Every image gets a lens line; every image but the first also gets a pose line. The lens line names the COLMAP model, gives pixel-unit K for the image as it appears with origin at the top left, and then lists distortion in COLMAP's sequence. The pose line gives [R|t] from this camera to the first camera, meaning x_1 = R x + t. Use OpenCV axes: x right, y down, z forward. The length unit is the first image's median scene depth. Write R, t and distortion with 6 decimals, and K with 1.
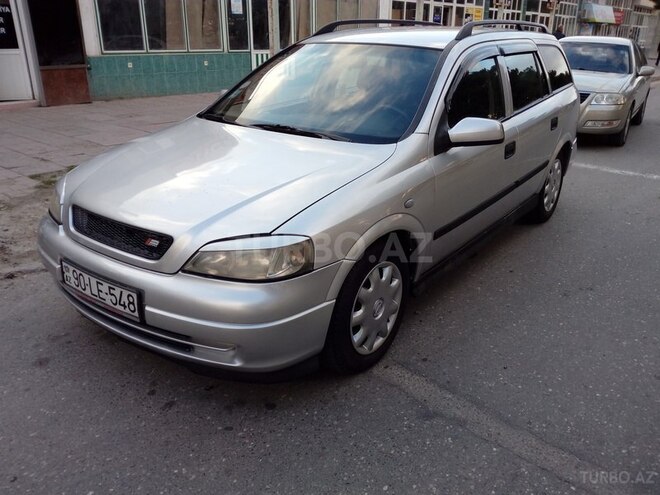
lens RADIAL K [[536.6, 0, 339.7], [0, 536.6, 247.0], [0, 0, 1]] dist [0.038390, -0.084304]
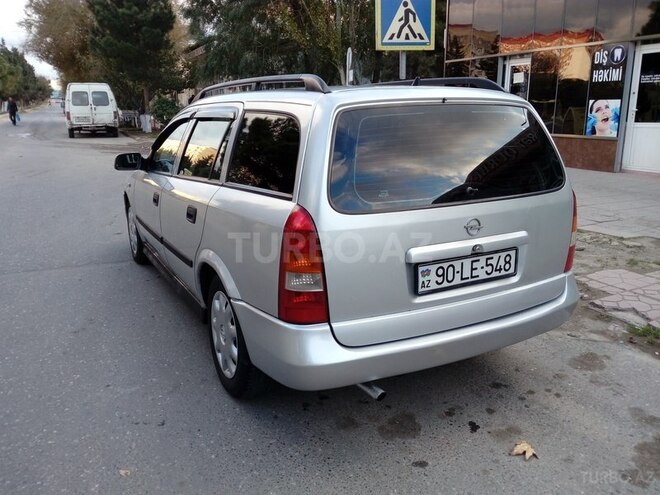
lens RADIAL K [[536.6, 0, 339.7], [0, 536.6, 247.0], [0, 0, 1]] dist [0.038390, -0.084304]
pose [[-0.412791, 0.202966, -0.887924, 1.241642], [-0.338018, 0.871103, 0.356264, -0.657286], [0.845782, 0.447197, -0.290978, 1.799455]]
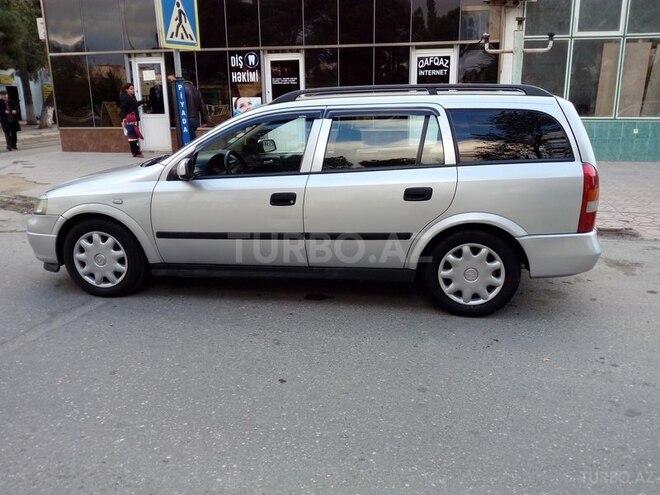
lens RADIAL K [[536.6, 0, 339.7], [0, 536.6, 247.0], [0, 0, 1]] dist [0.038390, -0.084304]
pose [[0.452827, 0.204781, -0.867763, 1.455965], [-0.305827, 0.949895, 0.064572, -0.206045], [0.837506, 0.236146, 0.492766, 0.612796]]
